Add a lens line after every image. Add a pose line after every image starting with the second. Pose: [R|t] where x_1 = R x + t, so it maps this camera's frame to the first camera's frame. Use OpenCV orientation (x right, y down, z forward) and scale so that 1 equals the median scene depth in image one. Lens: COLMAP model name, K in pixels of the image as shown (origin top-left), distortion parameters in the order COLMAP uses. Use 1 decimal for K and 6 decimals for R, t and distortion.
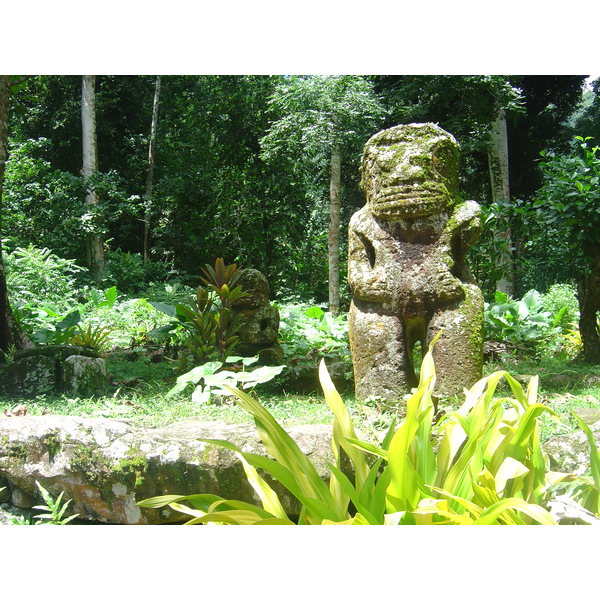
lens RADIAL K [[664.3, 0, 312.3], [0, 664.3, 300.2], [0, 0, 1]] dist [-0.147736, 0.012023]
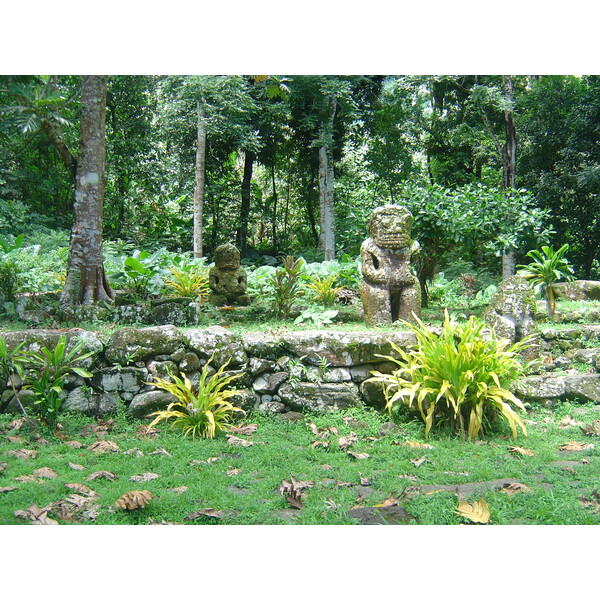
lens RADIAL K [[664.3, 0, 312.3], [0, 664.3, 300.2], [0, 0, 1]] dist [-0.147736, 0.012023]
pose [[0.935748, 0.009705, 0.352535, -0.933654], [-0.045691, 0.994533, 0.093900, -0.145186], [-0.349696, -0.103974, 0.931076, -1.092451]]
